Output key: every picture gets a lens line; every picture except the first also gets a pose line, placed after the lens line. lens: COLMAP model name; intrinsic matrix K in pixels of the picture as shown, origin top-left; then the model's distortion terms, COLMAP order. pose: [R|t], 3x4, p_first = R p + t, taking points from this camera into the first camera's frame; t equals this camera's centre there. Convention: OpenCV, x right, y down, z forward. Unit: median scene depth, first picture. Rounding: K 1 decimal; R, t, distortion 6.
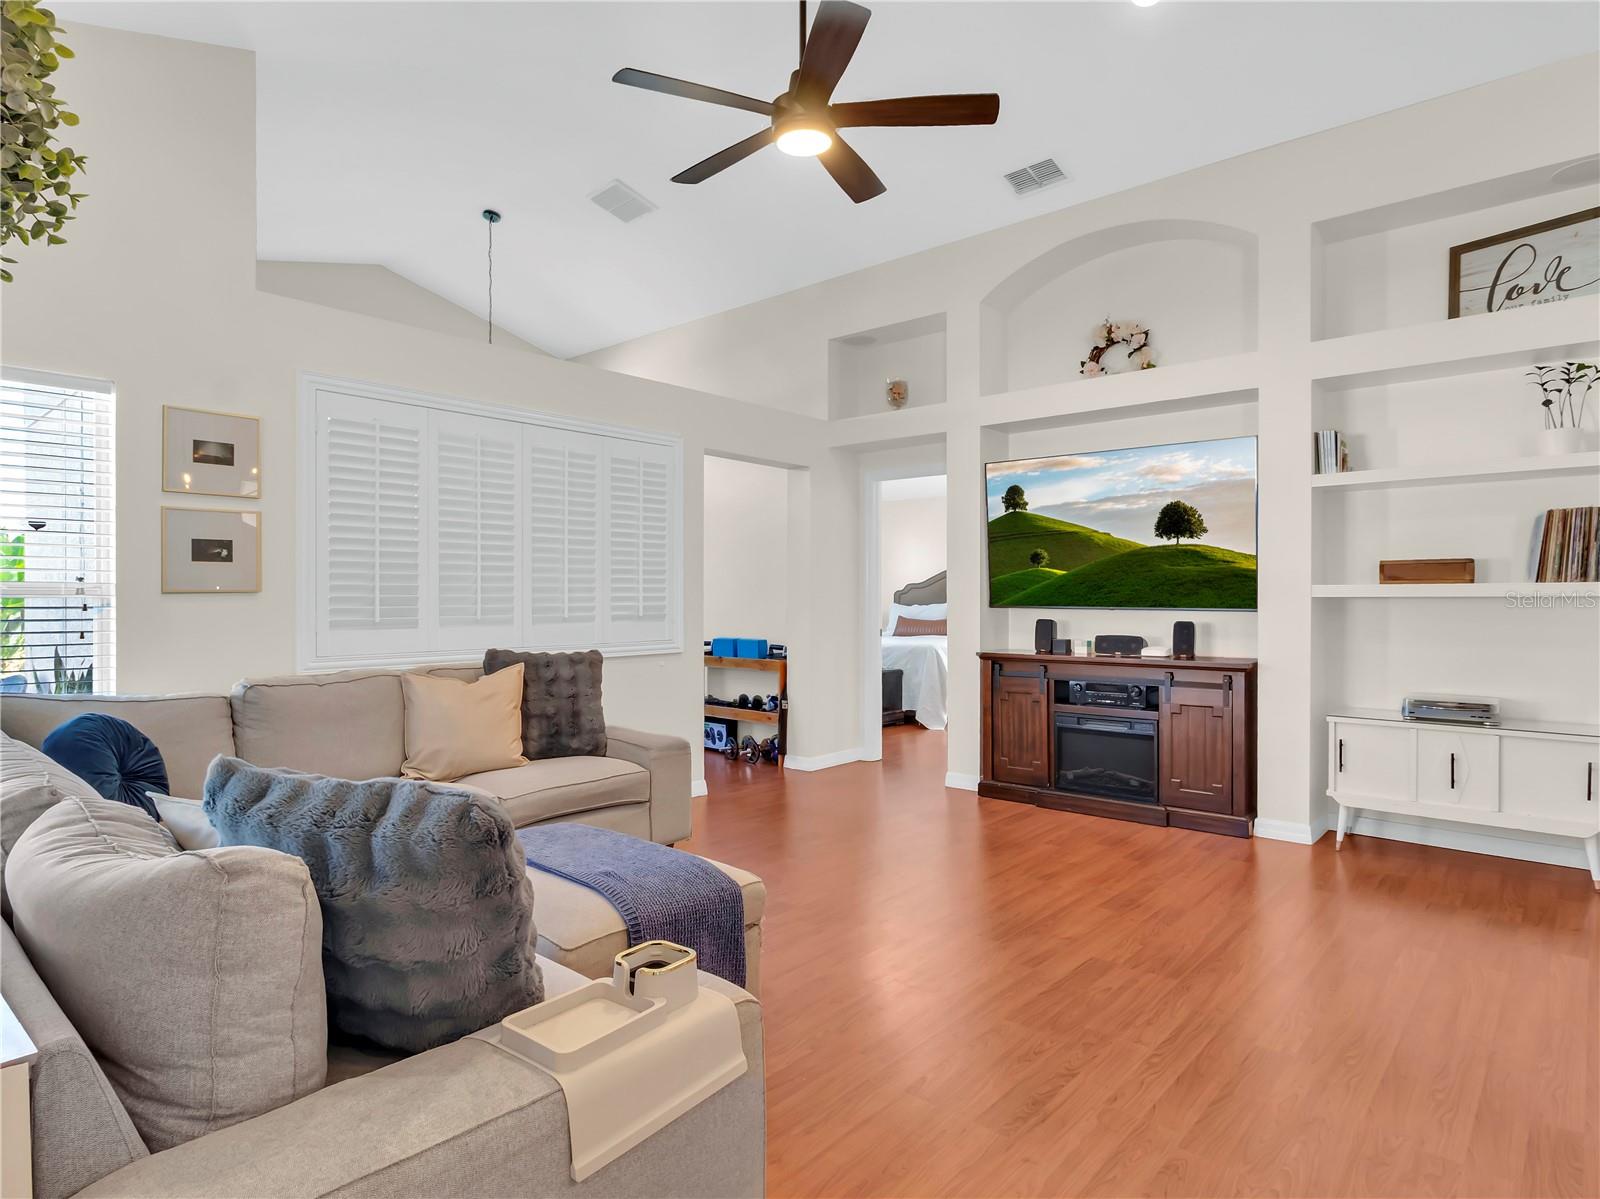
lens RADIAL K [[895.0, 0, 817.4], [0, 895.0, 599.6], [0, 0, 1]] dist [0.006450, -0.003821]
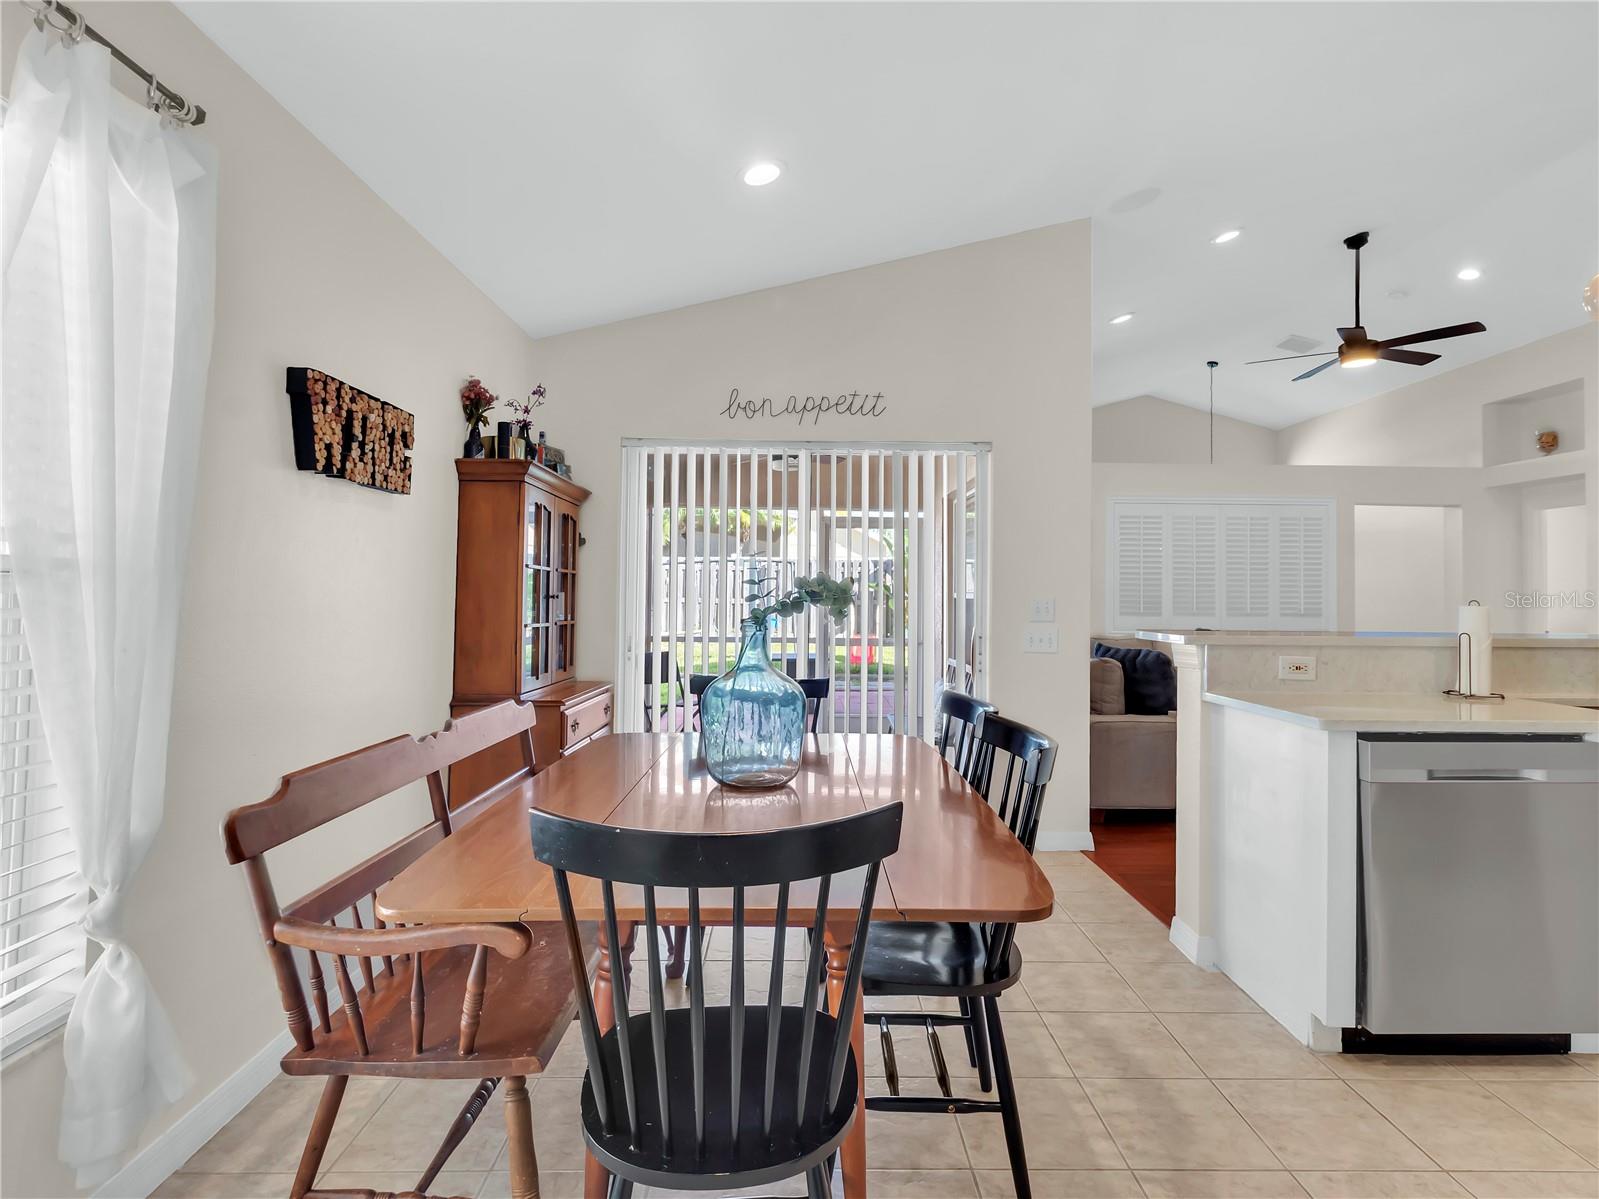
lens RADIAL K [[840.7, 0, 821.8], [0, 840.7, 571.1], [0, 0, 1]] dist [0.021203, -0.003280]
pose [[0.677664, -0.014416, -0.735230, 0.412705], [-0.013314, 0.999403, -0.031868, 0.001261], [0.735251, 0.031384, 0.677068, -0.807478]]
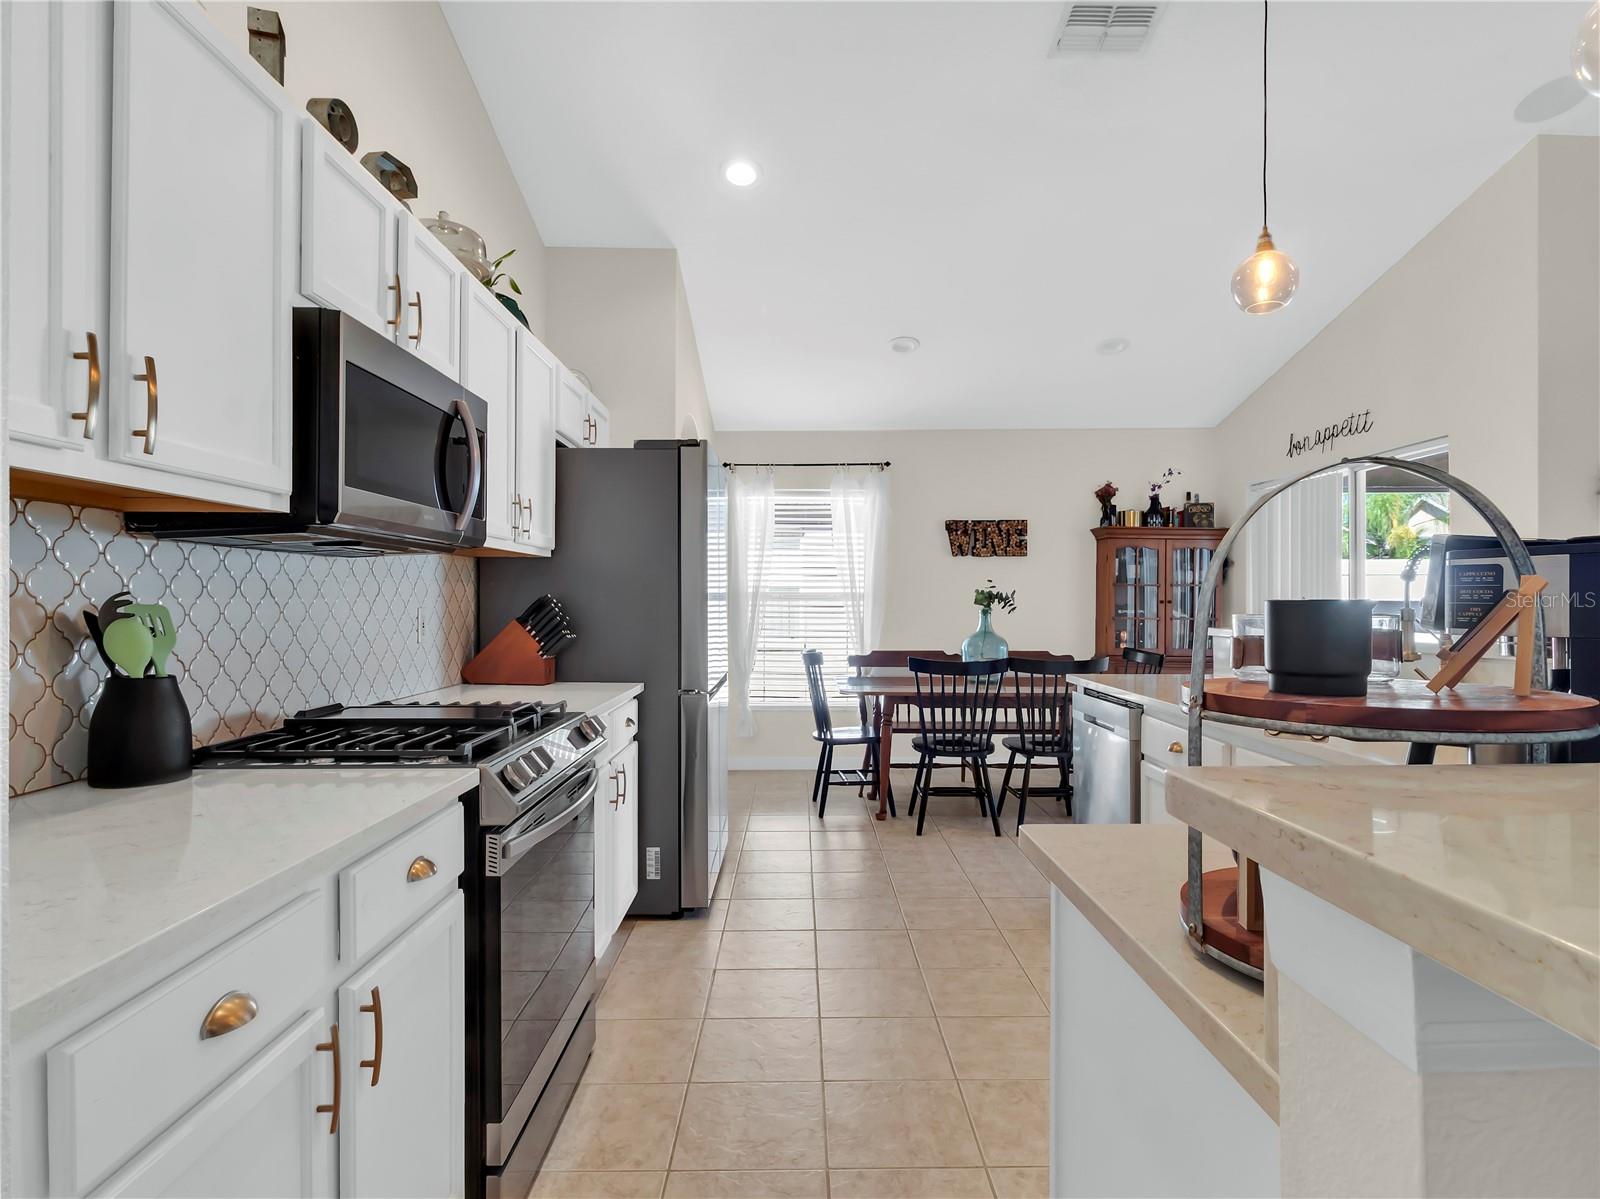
lens RADIAL K [[895.0, 0, 805.3], [0, 895.0, 603.6], [0, 0, 1]] dist [0.006450, -0.003821]
pose [[-0.746312, 0.003188, -0.665589, 1.028027], [-0.001888, 0.999974, 0.006906, -0.002823], [0.665594, 0.006411, -0.746287, 0.300327]]
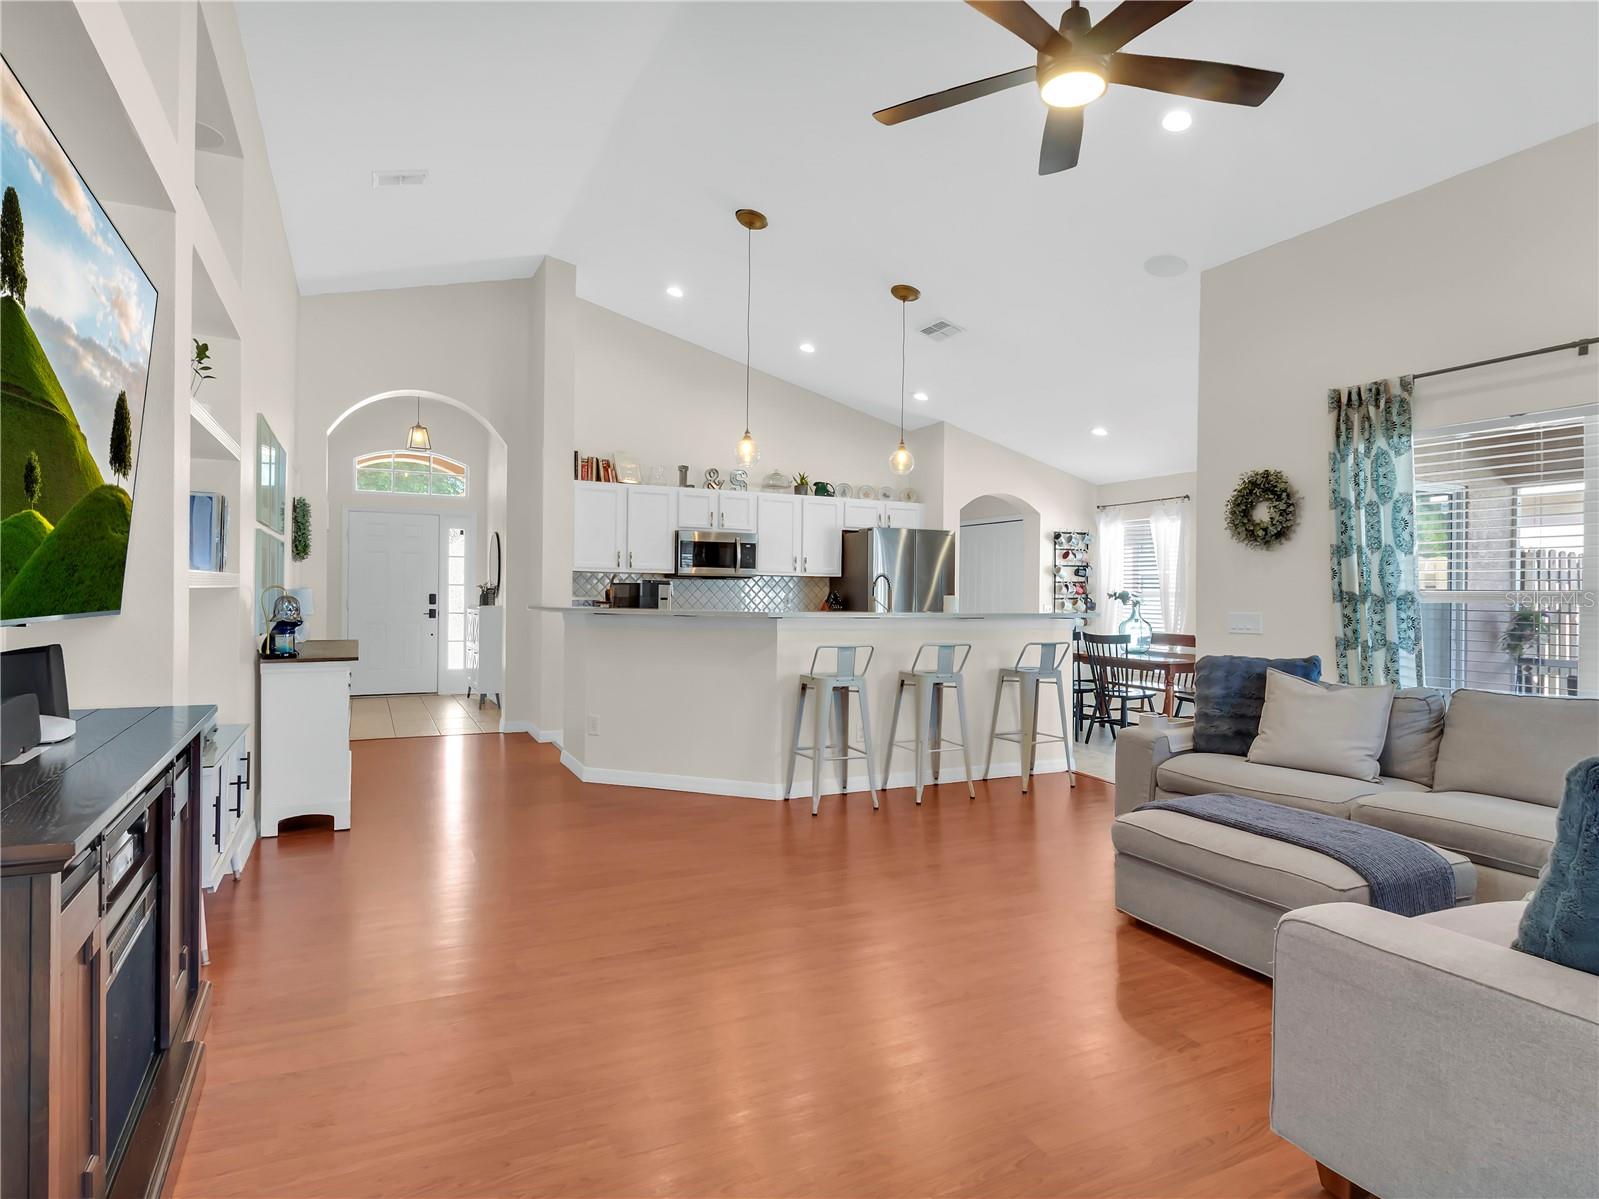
lens RADIAL K [[894.5, 0, 804.9], [0, 894.5, 586.7], [0, 0, 1]] dist [0.006450, -0.003821]
pose [[-0.923009, -0.006490, 0.384723, -0.087643], [-0.008785, 0.999953, -0.004208, -0.006249], [-0.384678, -0.007264, -0.923022, 1.509404]]
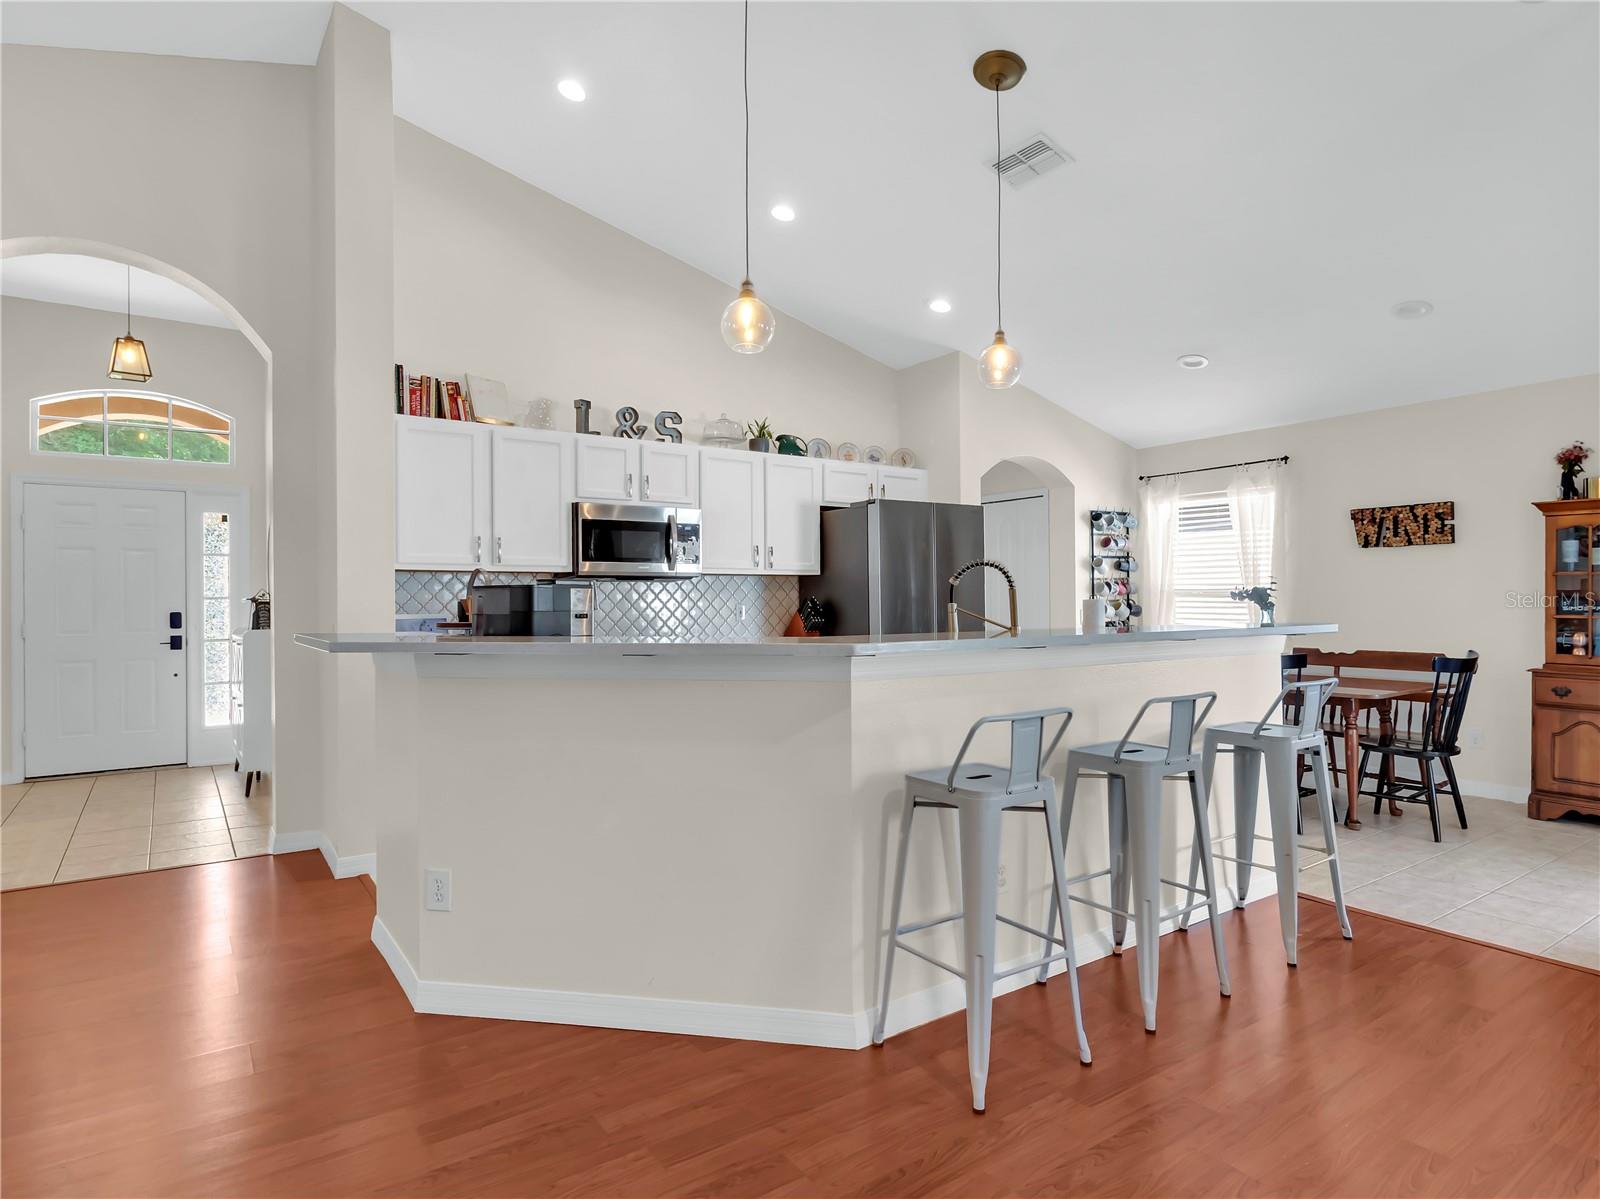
lens RADIAL K [[895.0, 0, 804.8], [0, 895.0, 594.0], [0, 0, 1]] dist [0.006450, -0.003821]
pose [[-0.971403, 0.010304, 0.237213, 0.331187], [0.009806, 0.999947, -0.003281, -0.004590], [-0.237234, -0.000861, -0.971452, 0.922781]]
